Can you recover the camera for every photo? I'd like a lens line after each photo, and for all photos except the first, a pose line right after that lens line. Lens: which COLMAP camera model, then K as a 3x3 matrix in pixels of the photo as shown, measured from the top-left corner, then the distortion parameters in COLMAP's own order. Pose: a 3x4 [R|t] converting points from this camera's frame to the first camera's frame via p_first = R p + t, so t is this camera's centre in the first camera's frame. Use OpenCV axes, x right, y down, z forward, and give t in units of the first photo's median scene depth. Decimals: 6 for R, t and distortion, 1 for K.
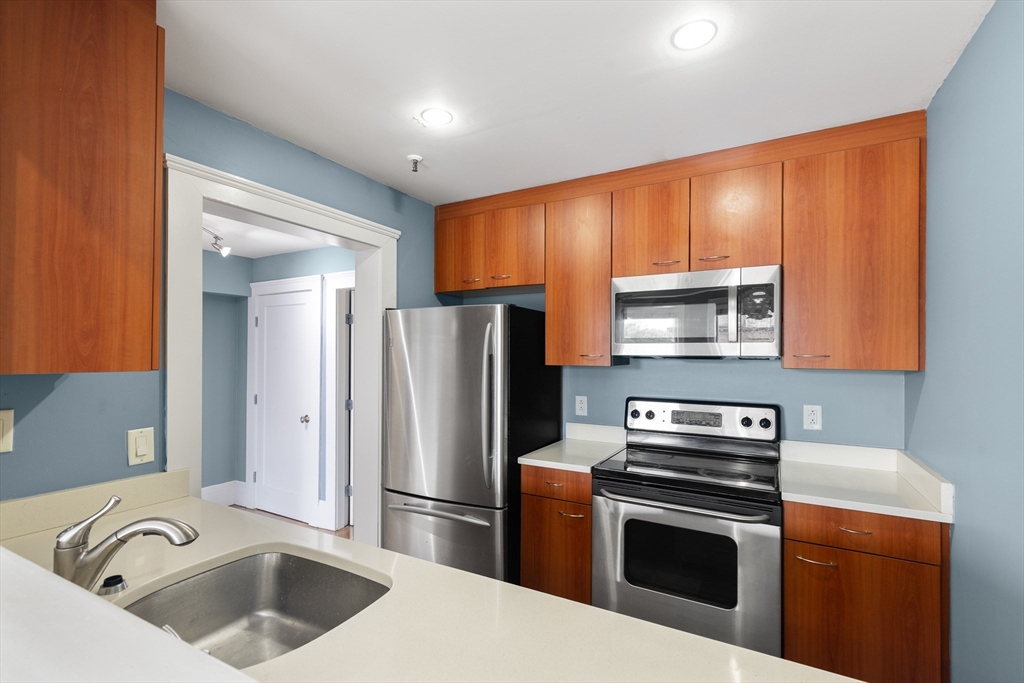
lens RADIAL K [[472.1, 0, 511.4], [0, 472.1, 351.7], [0, 0, 1]] dist [0.006768, -0.001275]
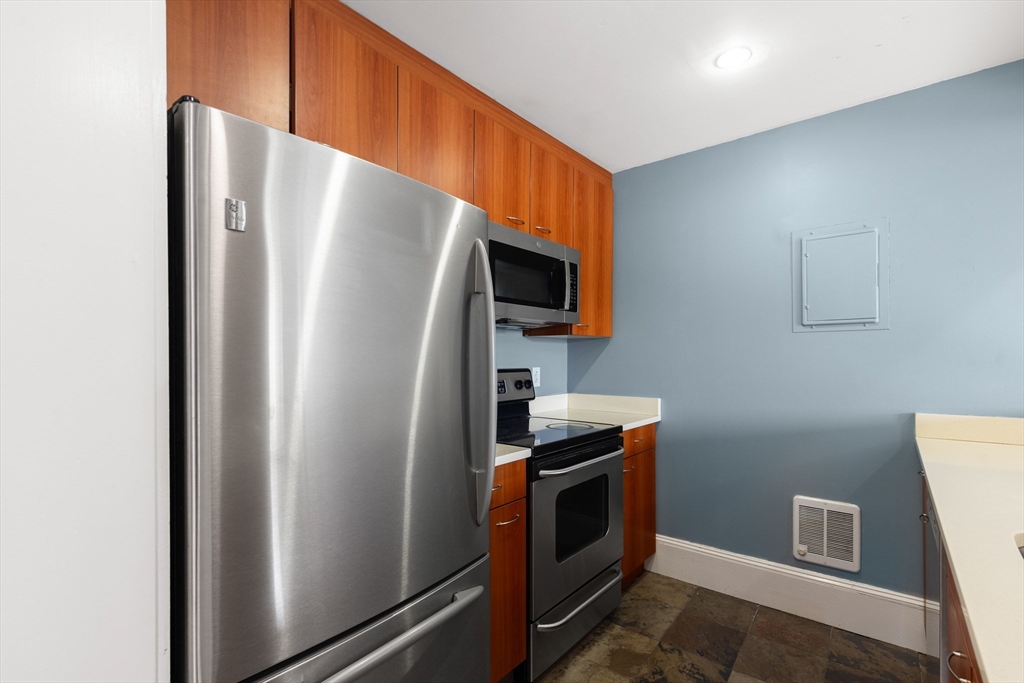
lens RADIAL K [[472.1, 0, 511.5], [0, 472.1, 357.3], [0, 0, 1]] dist [0.006768, -0.001275]
pose [[0.162820, -0.004316, 0.986646, -0.830346], [-0.000653, 0.999990, 0.004482, 0.110642], [-0.986656, -0.001374, 0.162816, 1.178653]]
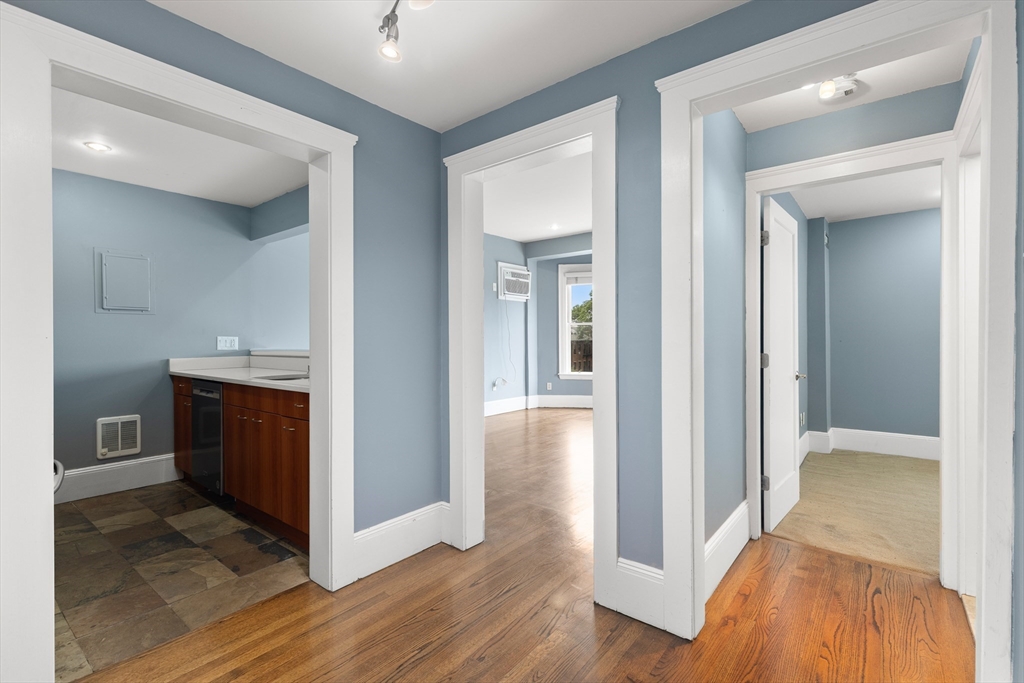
lens RADIAL K [[466.5, 0, 510.9], [0, 466.5, 342.0], [0, 0, 1]] dist [0.000545, 0.001493]
pose [[-0.983714, 0.002384, 0.179728, -1.550421], [0.002801, 0.999994, 0.002062, 0.175460], [-0.179722, 0.002532, -0.983714, 2.335338]]
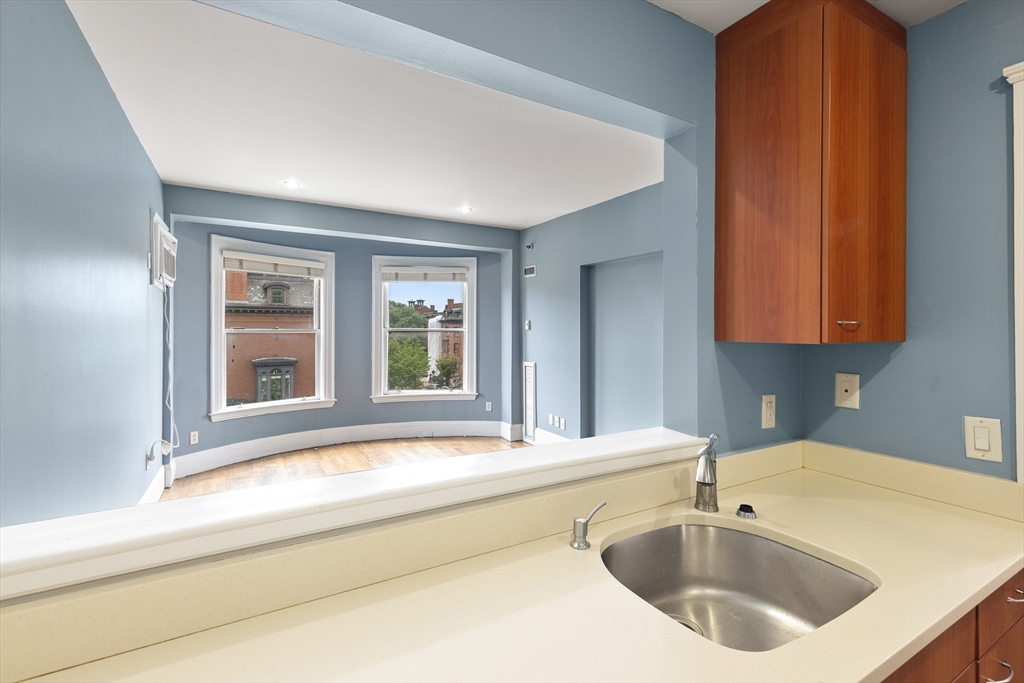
lens RADIAL K [[466.5, 0, 509.4], [0, 466.5, 325.6], [0, 0, 1]] dist [0.000545, 0.001493]
pose [[-0.513949, -0.009832, -0.857764, 0.342977], [0.003383, 0.999903, -0.013488, 0.008848], [0.857814, -0.009834, -0.513866, 0.697148]]
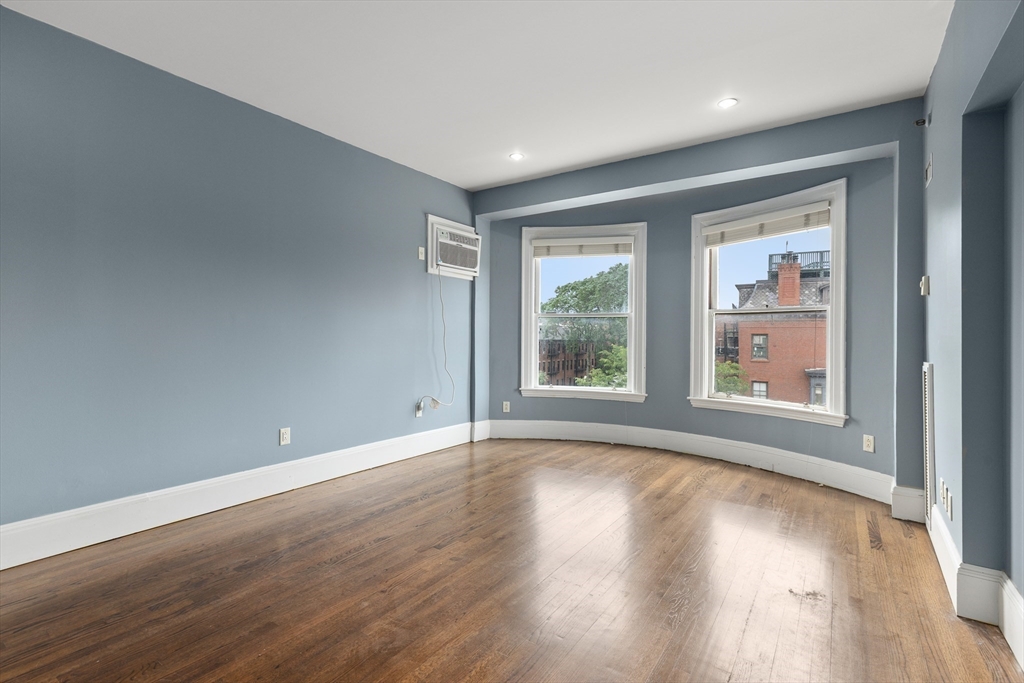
lens RADIAL K [[472.1, 0, 508.5], [0, 472.1, 336.2], [0, 0, 1]] dist [0.006768, -0.001275]
pose [[-0.993883, -0.012497, 0.109727, -1.449847], [-0.013438, 0.999879, -0.007836, 0.175076], [-0.109616, -0.009263, -0.993931, 0.872733]]
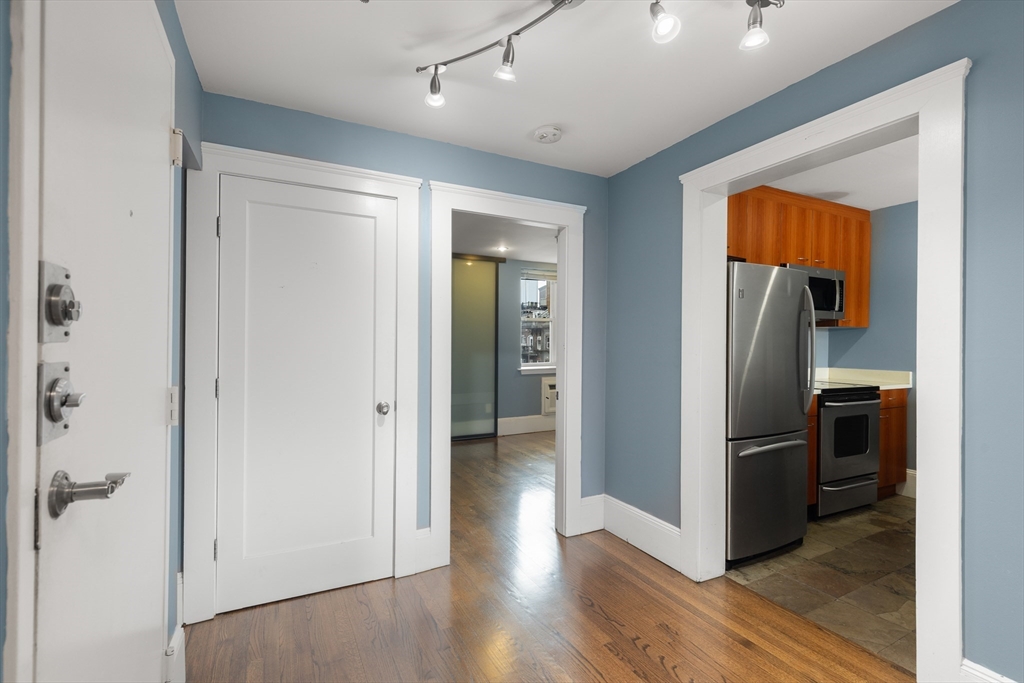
lens RADIAL K [[466.5, 0, 506.8], [0, 466.5, 342.9], [0, 0, 1]] dist [0.000545, 0.001493]
pose [[0.550241, 0.004051, 0.834996, -2.101306], [-0.011175, 0.999934, 0.002513, 0.137158], [-0.834931, -0.010713, 0.550250, 1.330895]]
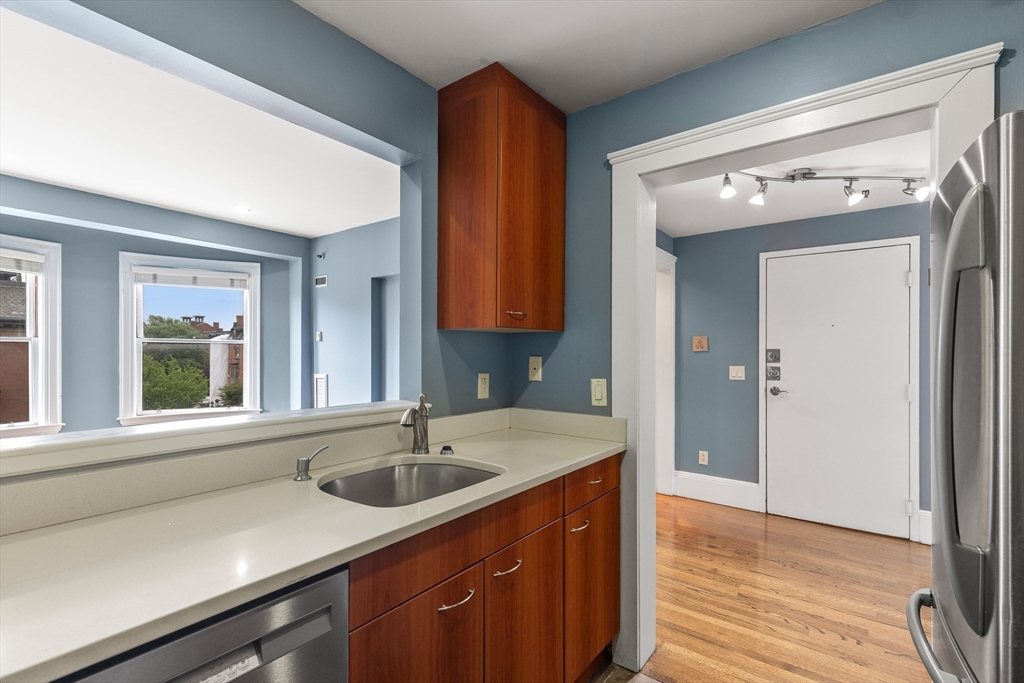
lens RADIAL K [[472.1, 0, 516.9], [0, 472.1, 351.9], [0, 0, 1]] dist [0.006768, -0.001275]
pose [[-0.138463, -0.002768, -0.990364, 0.505796], [0.004027, 0.999986, -0.003358, 0.090935], [0.990359, -0.004453, -0.138450, 0.938746]]
